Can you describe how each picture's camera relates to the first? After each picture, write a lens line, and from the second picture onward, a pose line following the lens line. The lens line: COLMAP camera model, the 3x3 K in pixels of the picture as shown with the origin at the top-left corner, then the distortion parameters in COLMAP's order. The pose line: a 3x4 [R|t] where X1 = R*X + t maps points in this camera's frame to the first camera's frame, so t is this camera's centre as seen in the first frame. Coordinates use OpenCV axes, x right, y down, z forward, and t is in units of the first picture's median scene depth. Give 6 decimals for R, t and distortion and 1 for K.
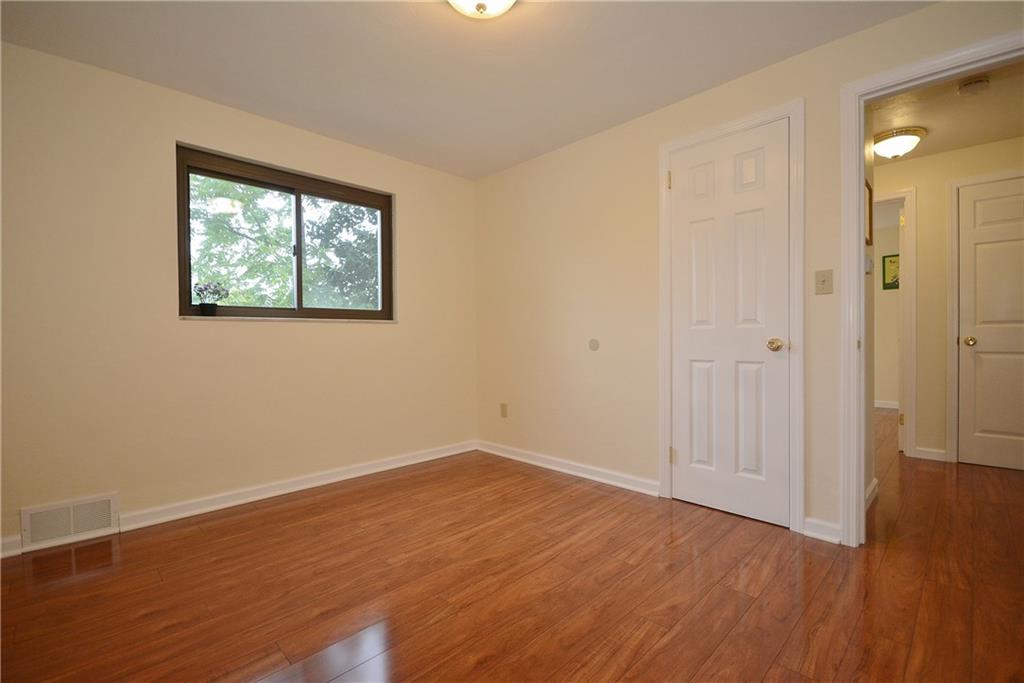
lens RADIAL K [[453.0, 0, 509.3], [0, 453.0, 338.0], [0, 0, 1]] dist [0.007704, -0.010204]
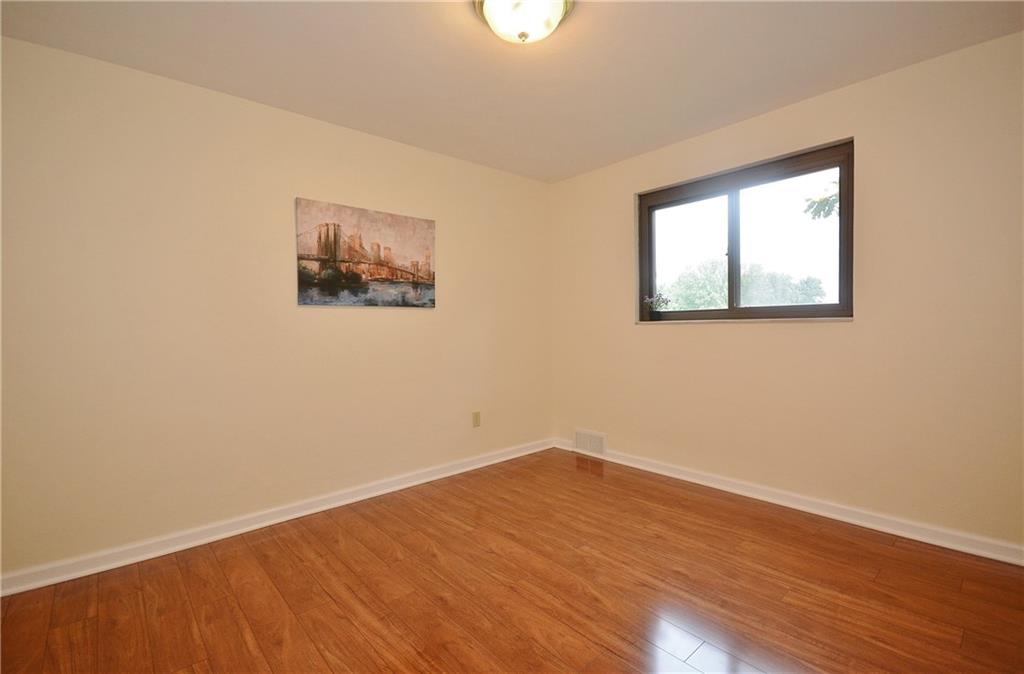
lens RADIAL K [[453.0, 0, 508.9], [0, 453.0, 338.4], [0, 0, 1]] dist [0.007704, -0.010204]
pose [[-0.056503, 0.036725, -0.997727, 0.689892], [0.016186, 0.999226, 0.035863, -0.056735], [0.998271, -0.014123, -0.057054, 0.715271]]
